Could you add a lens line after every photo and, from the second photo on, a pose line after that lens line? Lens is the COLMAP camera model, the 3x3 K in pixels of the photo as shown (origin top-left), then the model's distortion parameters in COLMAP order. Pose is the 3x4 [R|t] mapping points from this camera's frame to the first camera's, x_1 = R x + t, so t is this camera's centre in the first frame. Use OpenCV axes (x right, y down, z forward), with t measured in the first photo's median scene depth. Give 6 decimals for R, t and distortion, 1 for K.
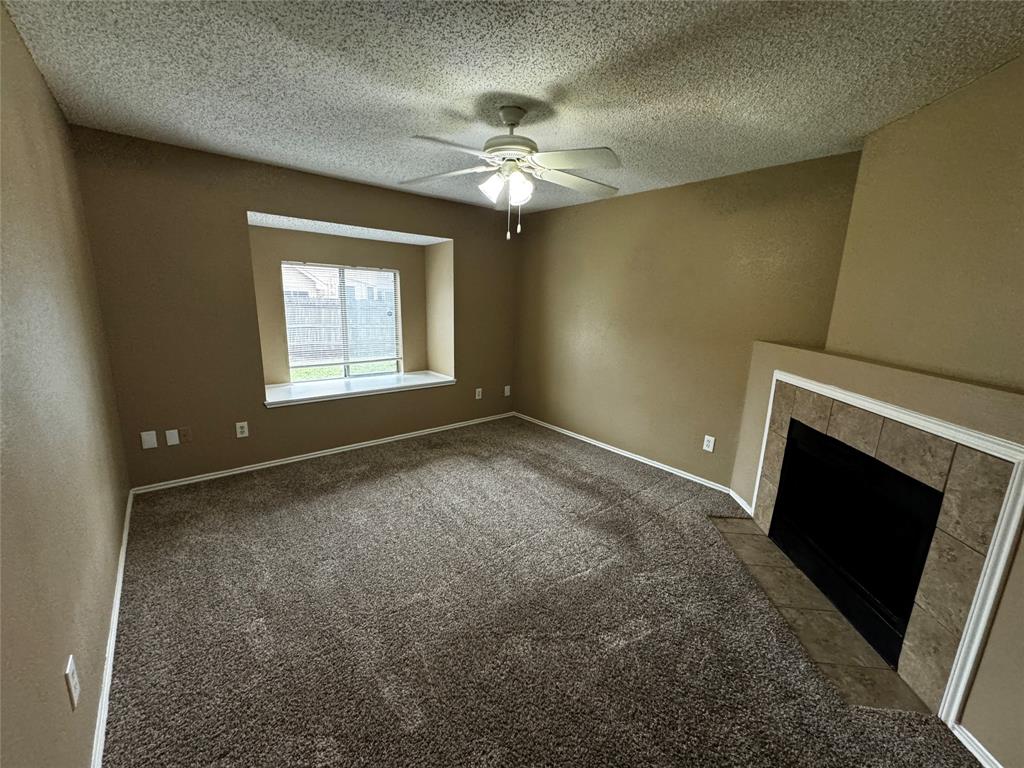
lens RADIAL K [[410.3, 0, 508.4], [0, 410.3, 384.6], [0, 0, 1]] dist [0.000228, -0.000600]
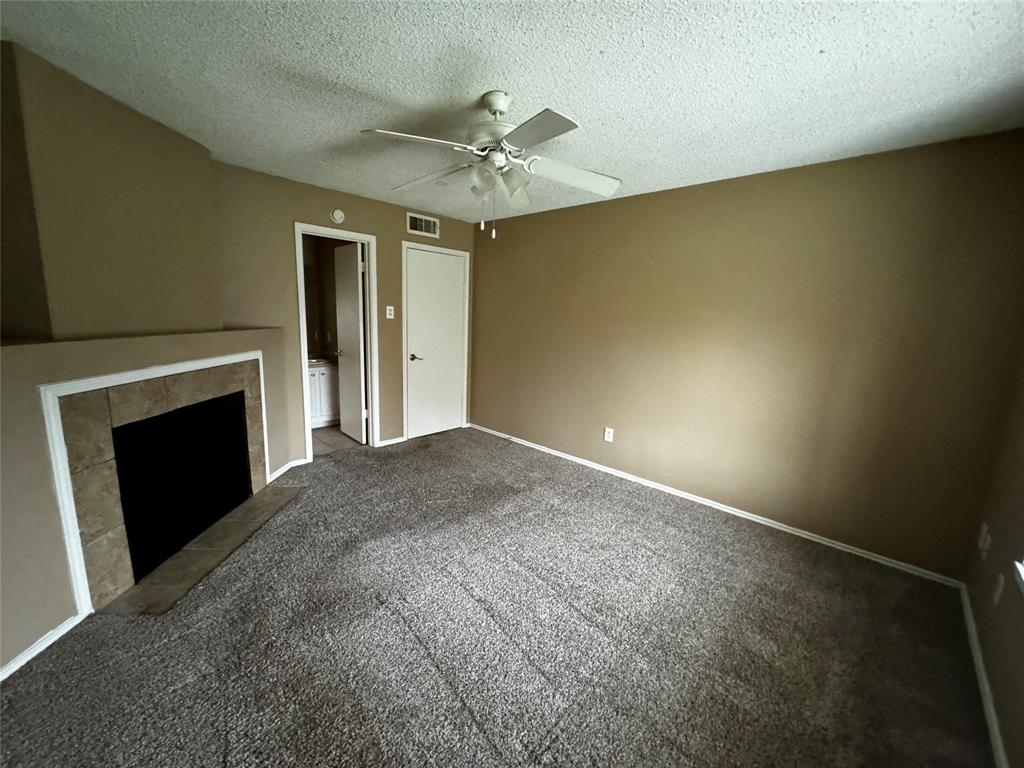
lens RADIAL K [[410.3, 0, 508.4], [0, 410.3, 384.6], [0, 0, 1]] dist [0.000228, -0.000600]
pose [[-0.992972, -0.045986, -0.109049, 0.041060], [-0.083587, 0.924814, 0.371124, -0.374901], [0.083784, 0.377631, -0.922158, 1.894903]]
